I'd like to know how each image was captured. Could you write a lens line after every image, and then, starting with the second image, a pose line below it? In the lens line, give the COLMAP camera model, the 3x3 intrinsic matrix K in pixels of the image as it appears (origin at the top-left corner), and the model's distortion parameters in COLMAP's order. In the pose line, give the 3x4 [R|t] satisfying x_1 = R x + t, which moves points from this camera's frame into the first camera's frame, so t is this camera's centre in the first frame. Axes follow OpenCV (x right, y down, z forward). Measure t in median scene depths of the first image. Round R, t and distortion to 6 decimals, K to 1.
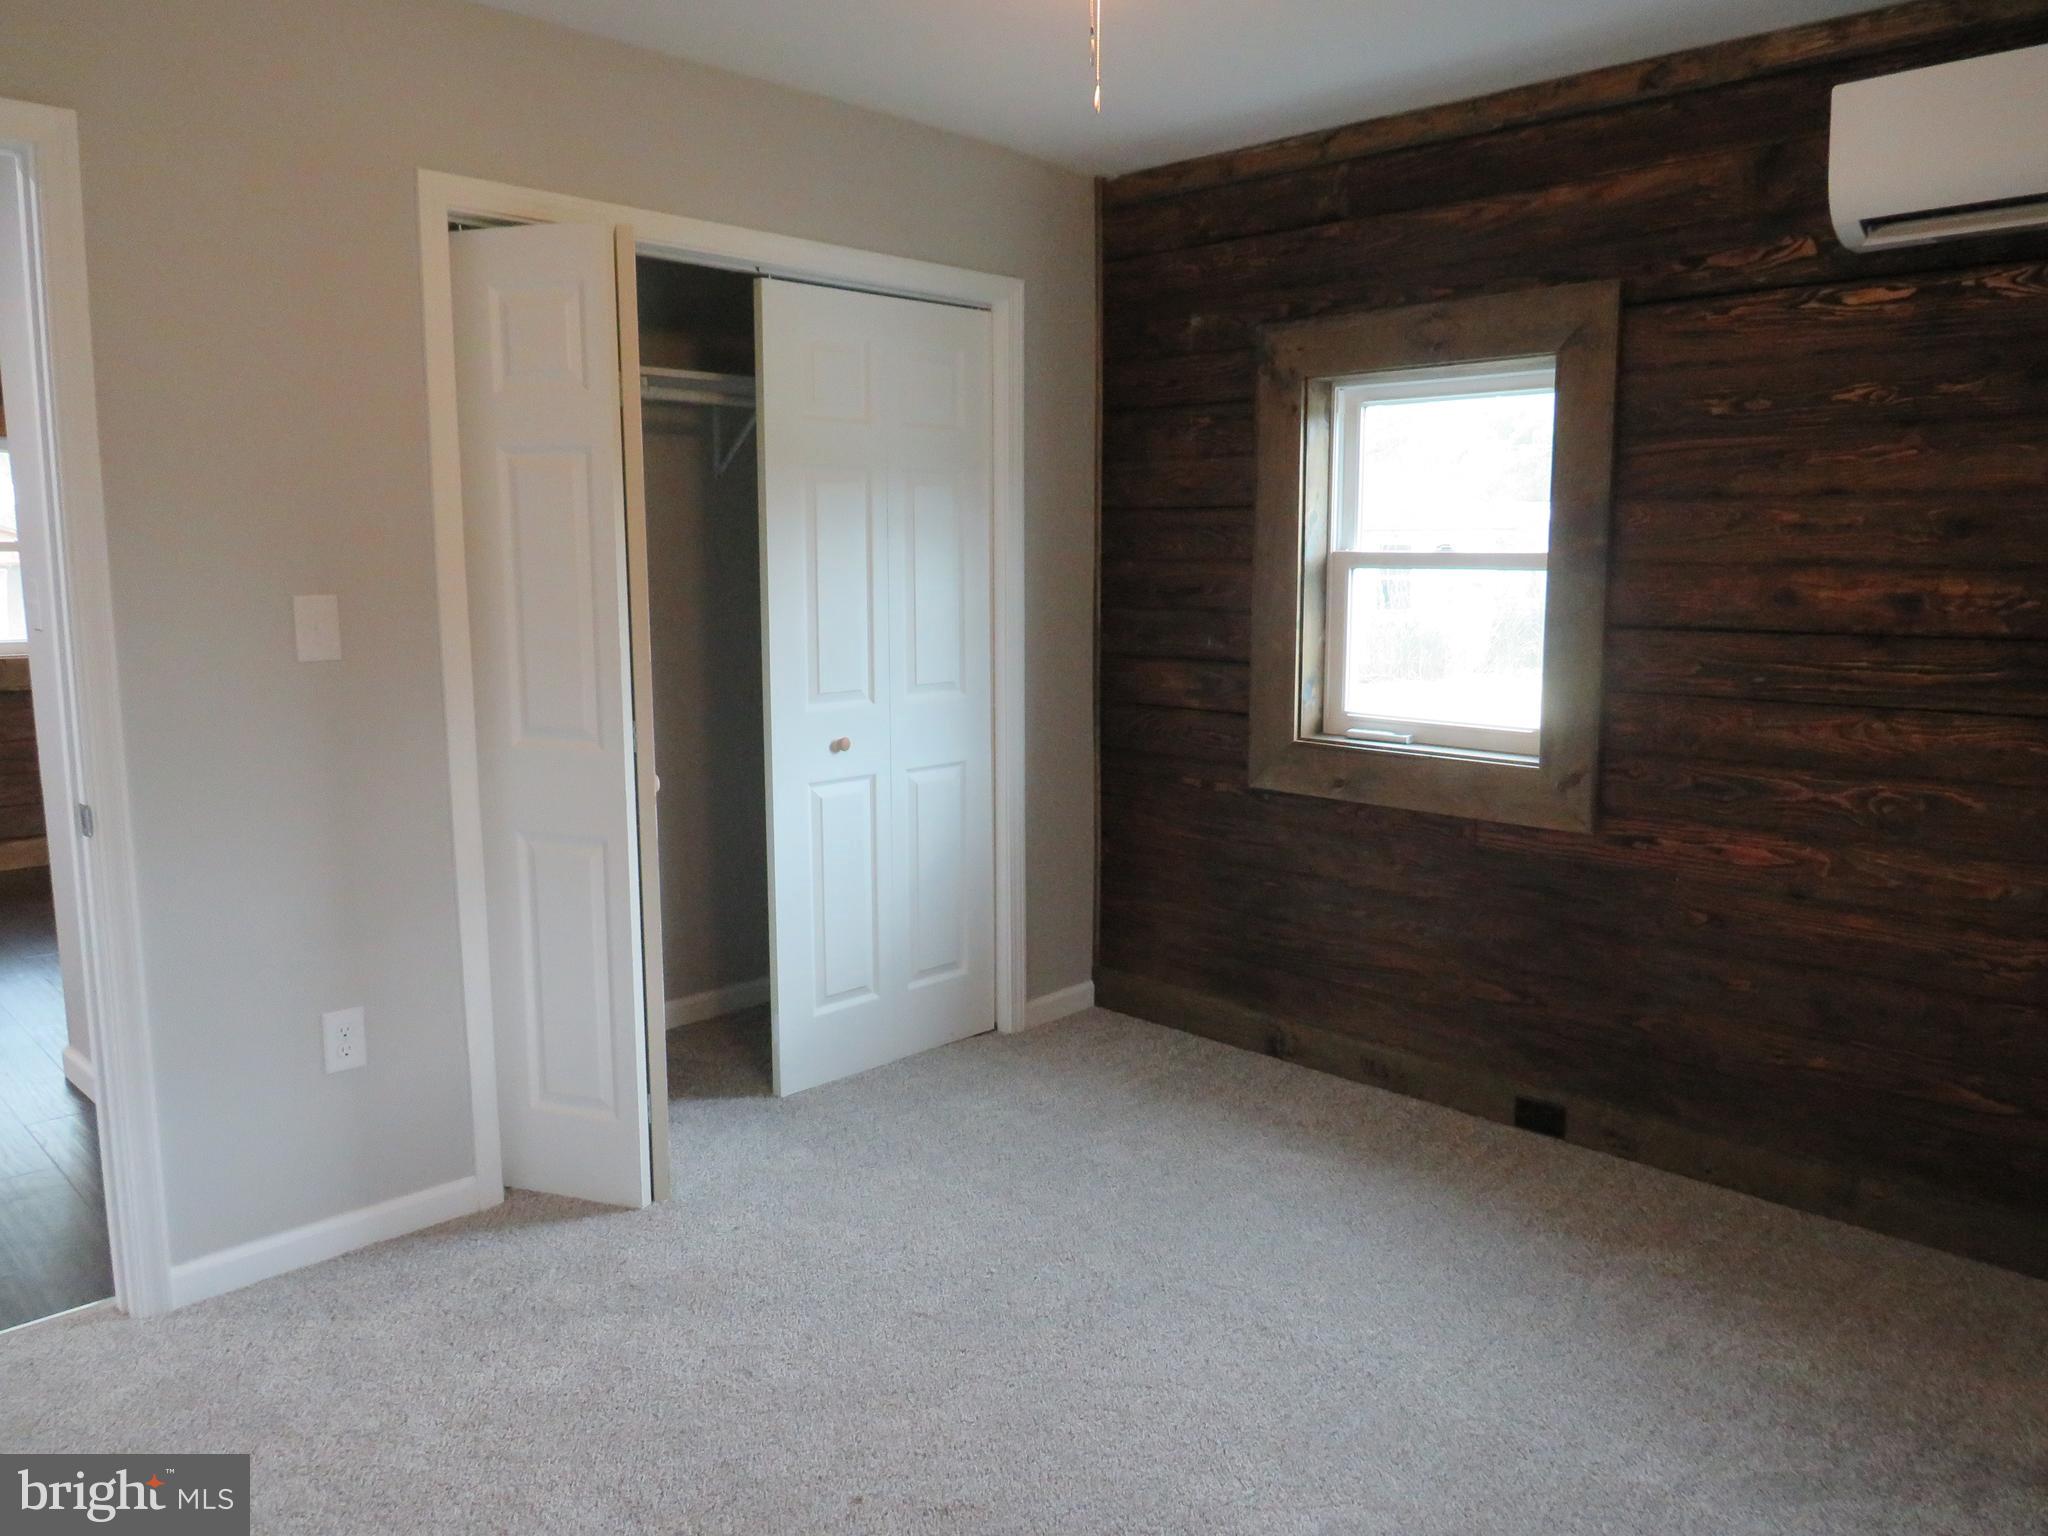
lens RADIAL K [[1456.6, 0, 1024.0], [0, 1456.6, 768.0], [0, 0, 1]] dist [-0.016988, -0.004836]
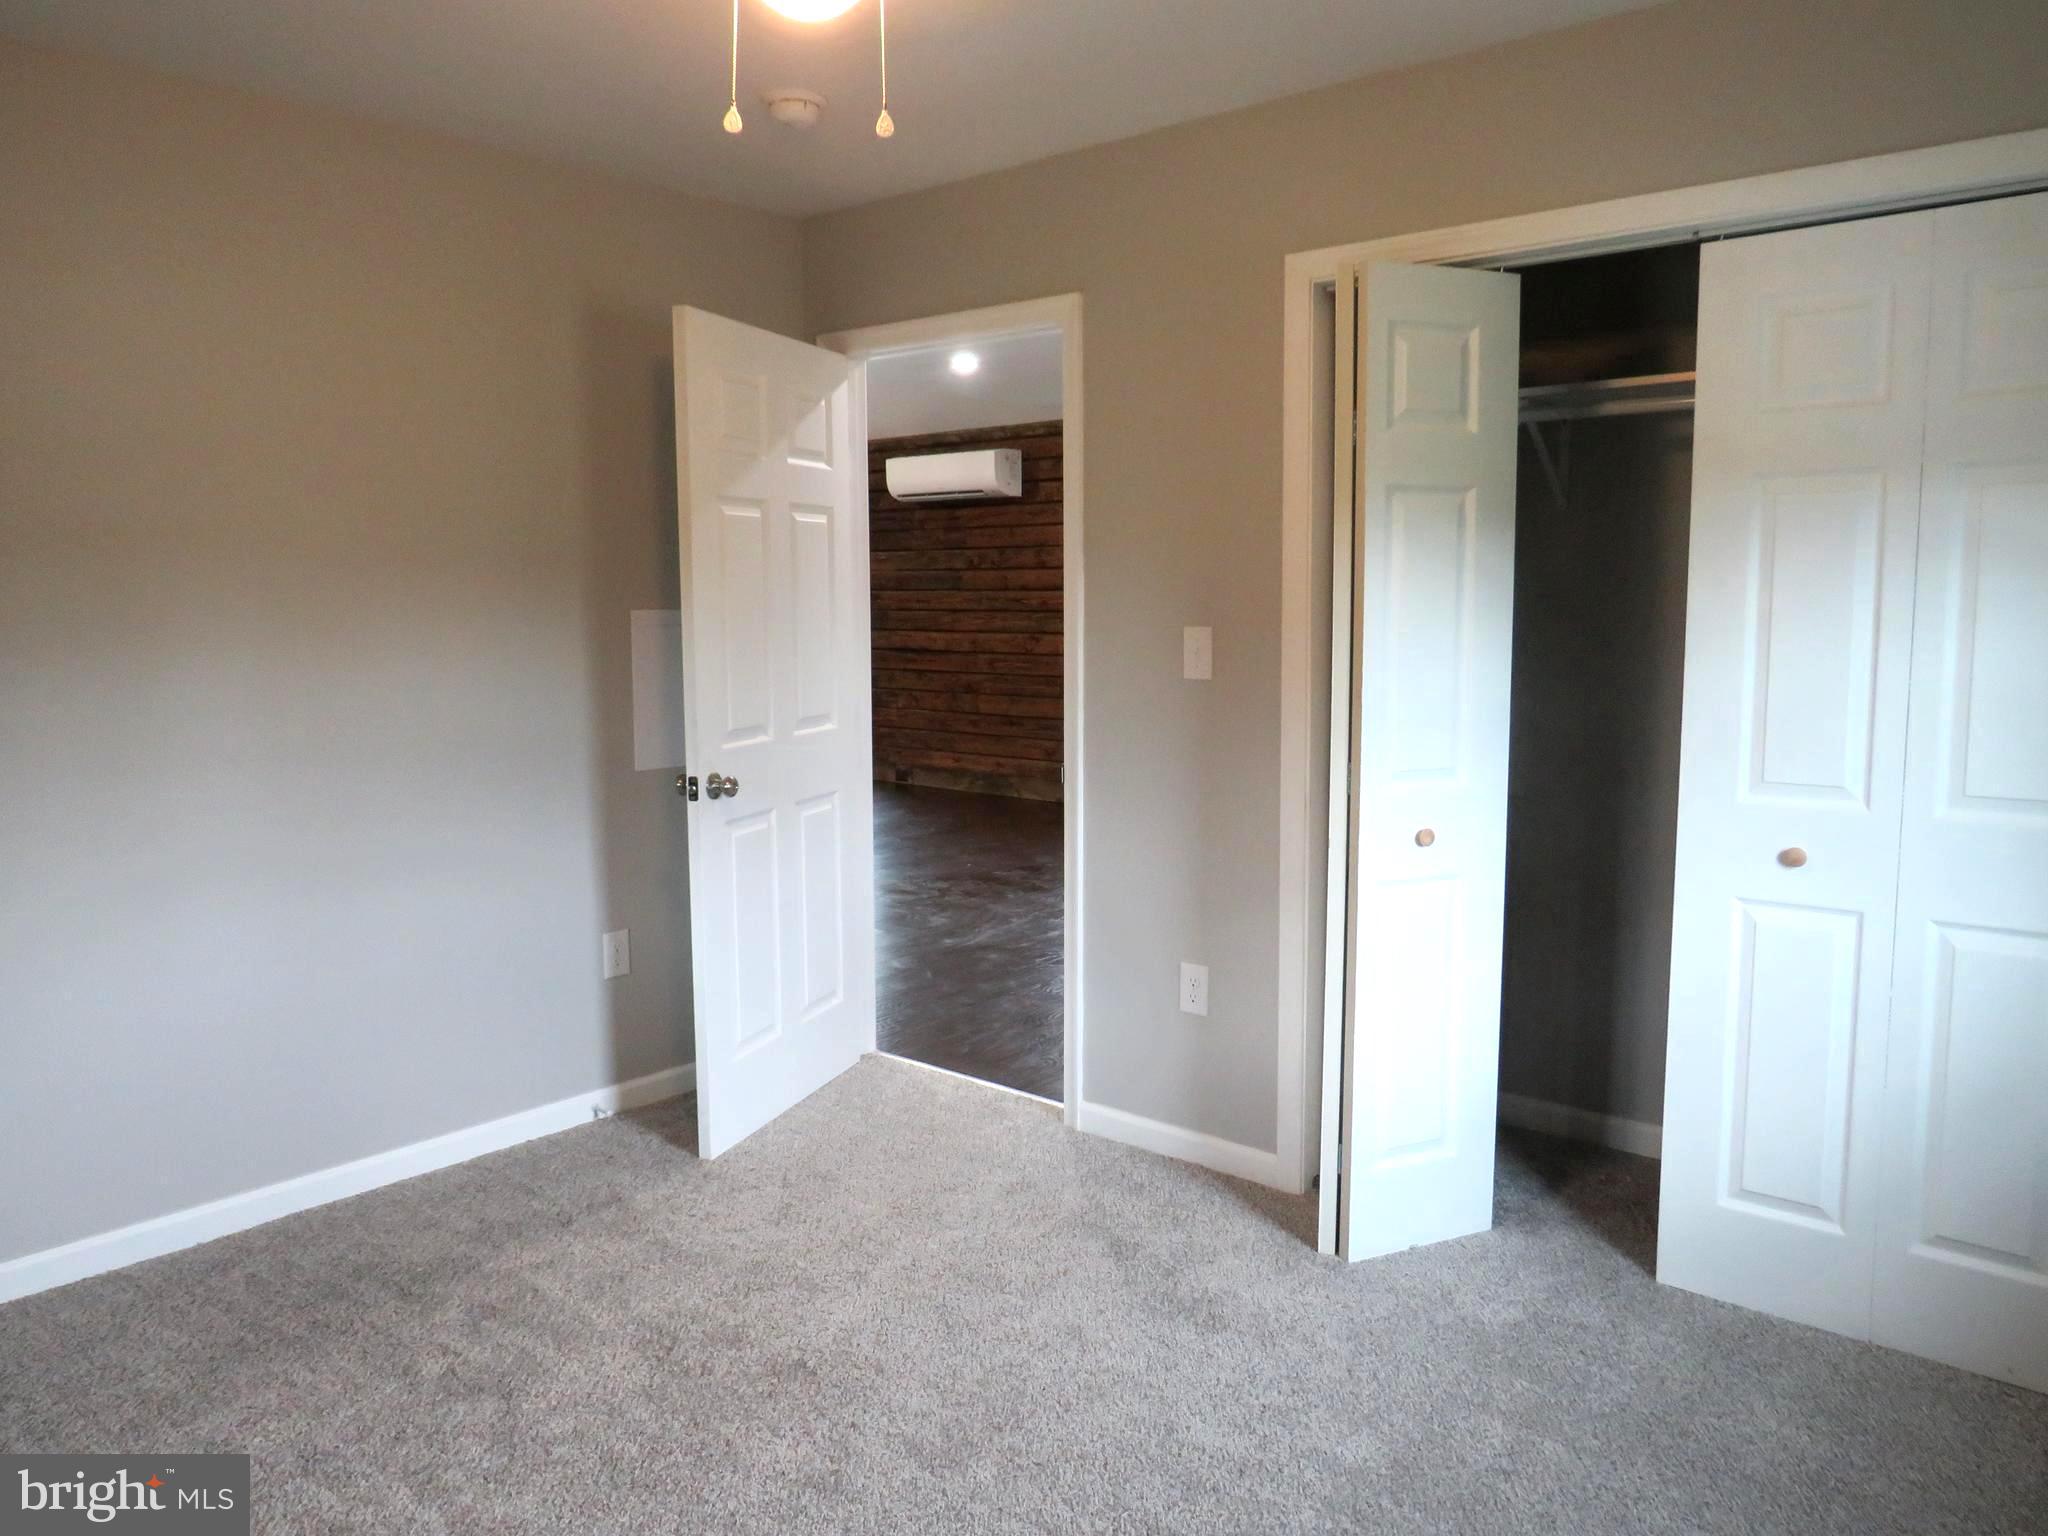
lens RADIAL K [[1456.6, 0, 1024.0], [0, 1456.6, 768.0], [0, 0, 1]] dist [-0.016988, -0.004836]
pose [[0.070503, 0.113407, -0.991044, 0.641828], [-0.142932, 0.984413, 0.102480, -0.090787], [0.987218, 0.134427, 0.085614, 0.647125]]
